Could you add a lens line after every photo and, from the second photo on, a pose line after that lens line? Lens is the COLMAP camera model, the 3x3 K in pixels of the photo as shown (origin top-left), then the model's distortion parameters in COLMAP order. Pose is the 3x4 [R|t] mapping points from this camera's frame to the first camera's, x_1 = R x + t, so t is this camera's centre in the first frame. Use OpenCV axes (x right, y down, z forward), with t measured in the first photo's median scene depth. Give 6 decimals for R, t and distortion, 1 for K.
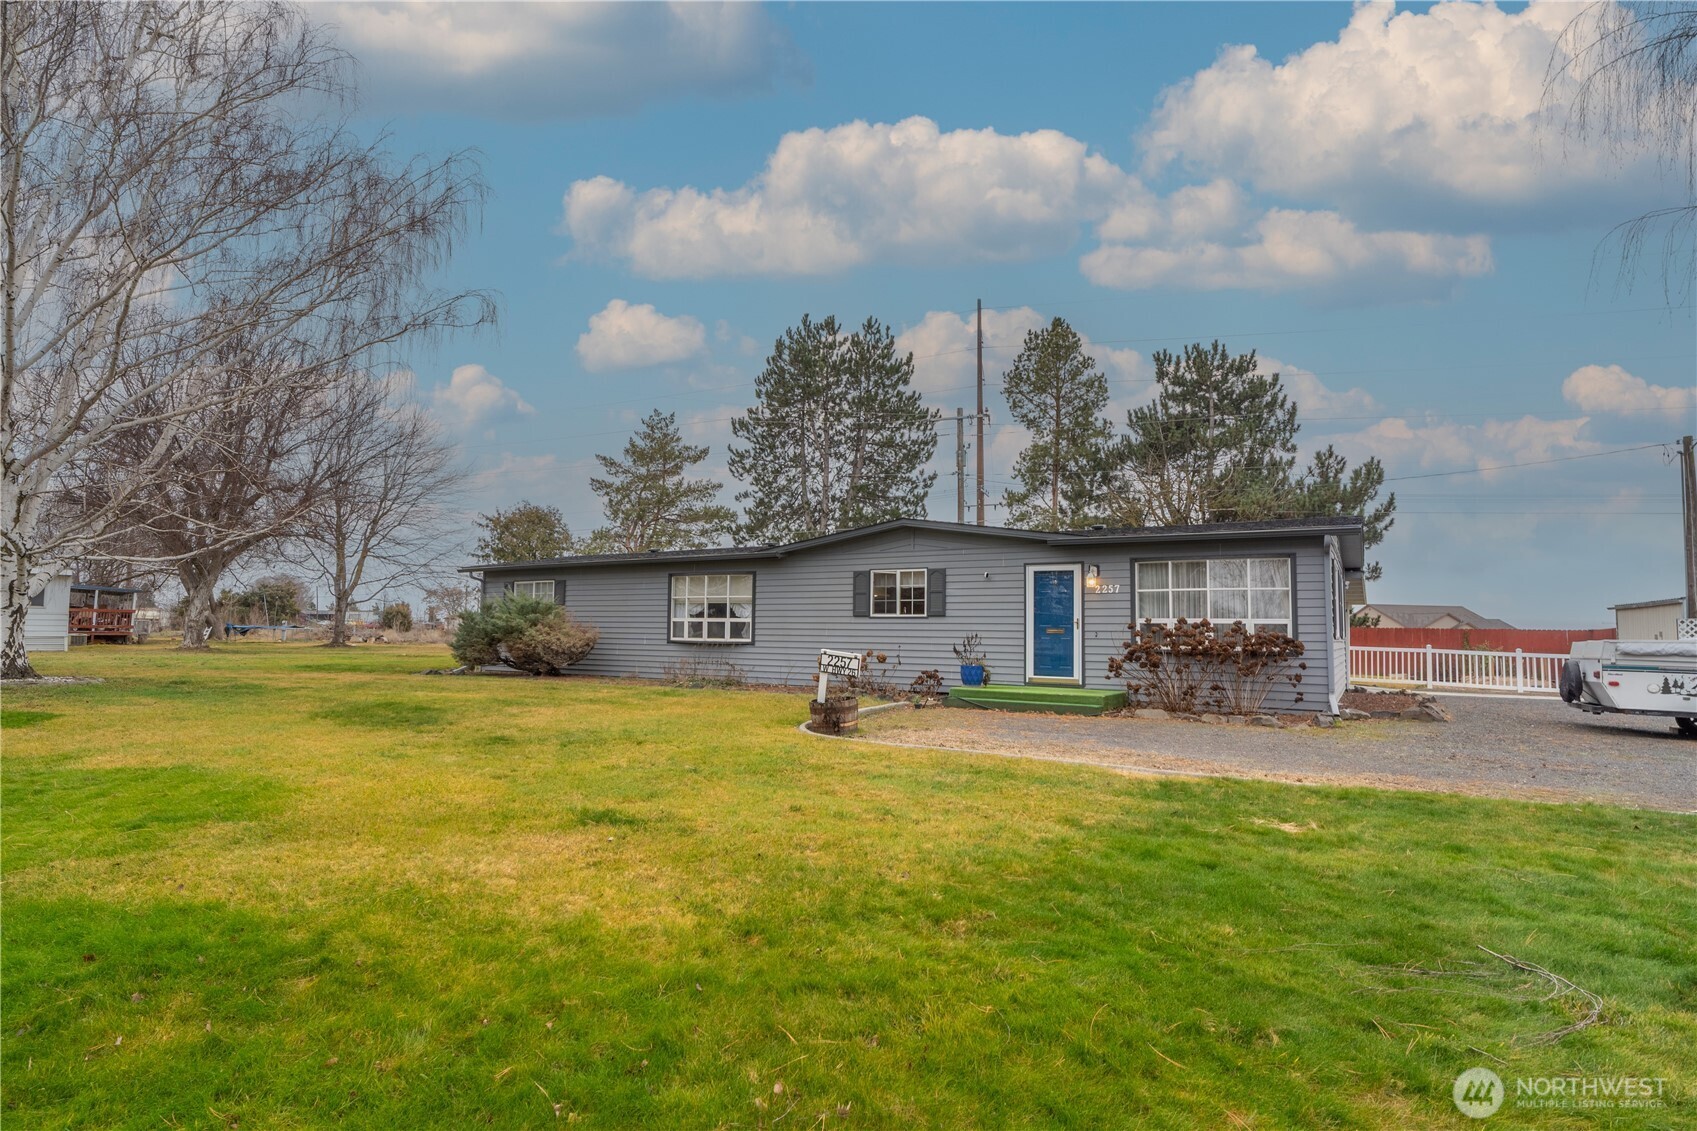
lens RADIAL K [[883.8, 0, 865.6], [0, 883.8, 565.7], [0, 0, 1]] dist [-0.003818, -0.000084]
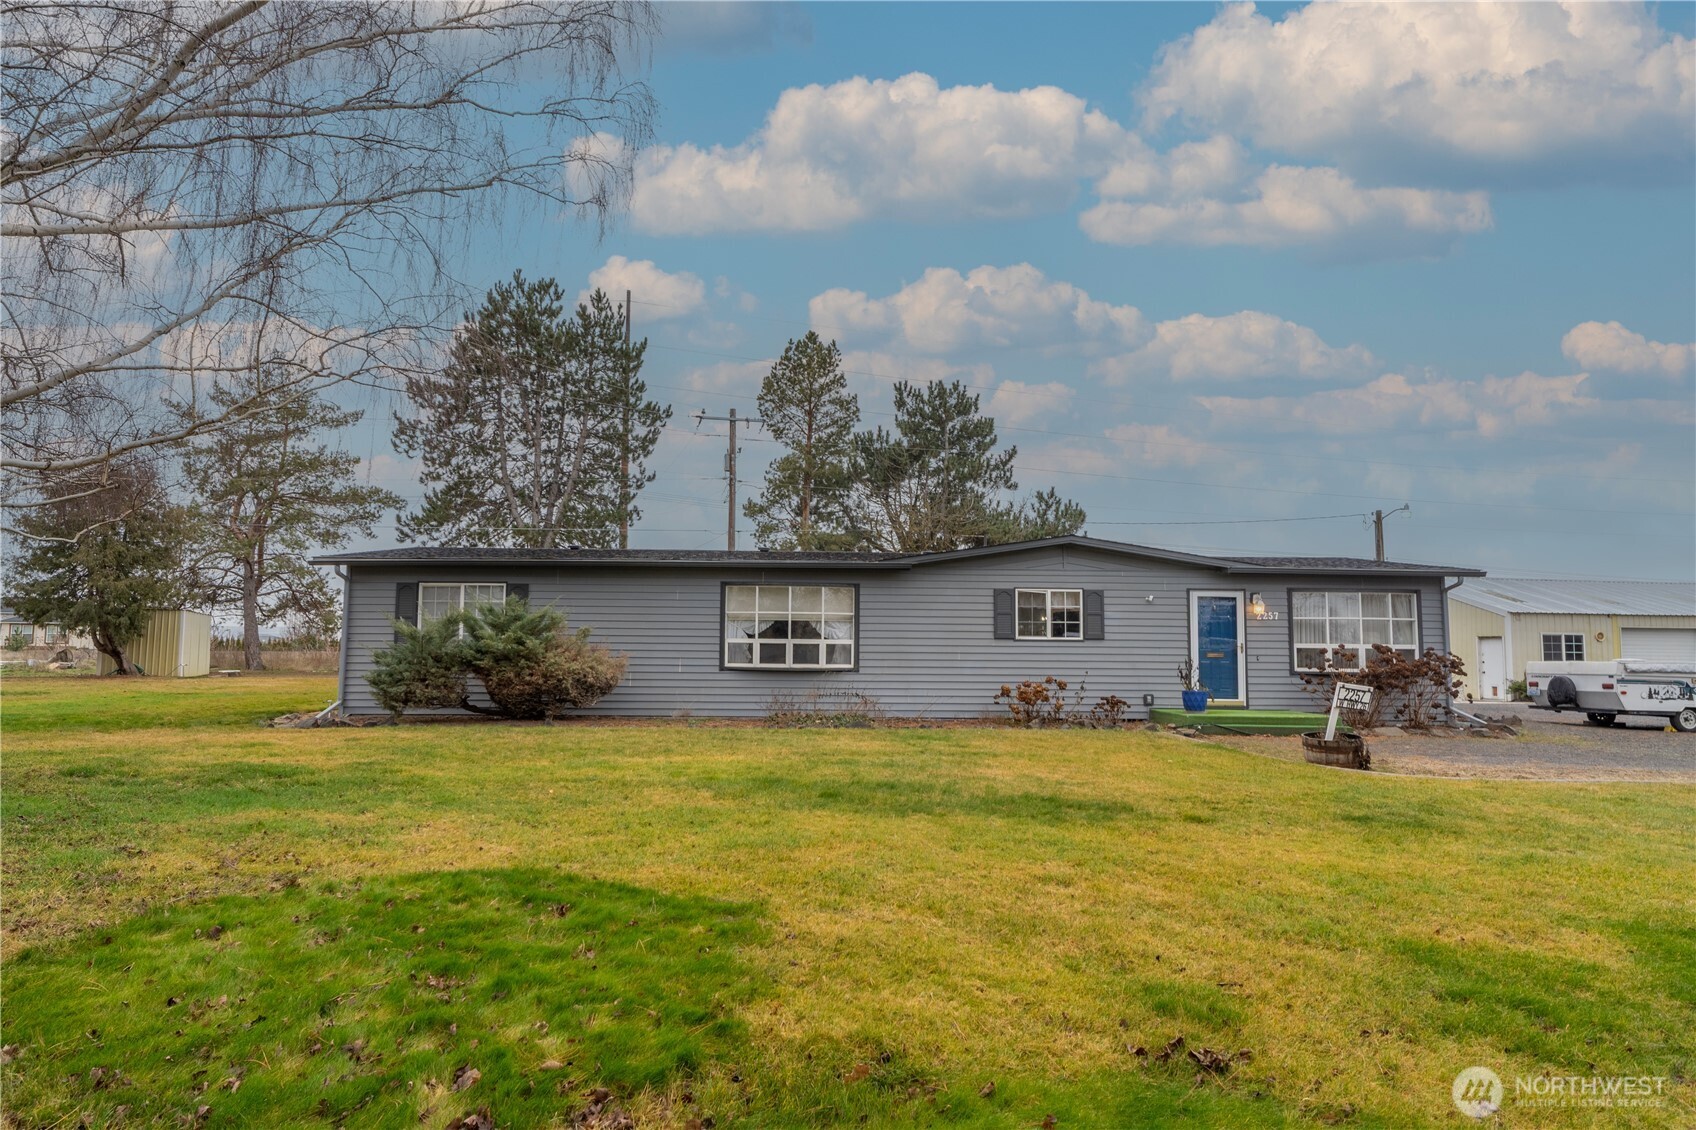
lens RADIAL K [[883.3, 0, 860.4], [0, 883.3, 568.6], [0, 0, 1]] dist [-0.003818, -0.000084]
pose [[0.843911, 0.044749, 0.534614, -0.541870], [-0.040289, 0.998987, -0.020021, 0.008032], [-0.534969, -0.004643, 0.844859, 0.272187]]
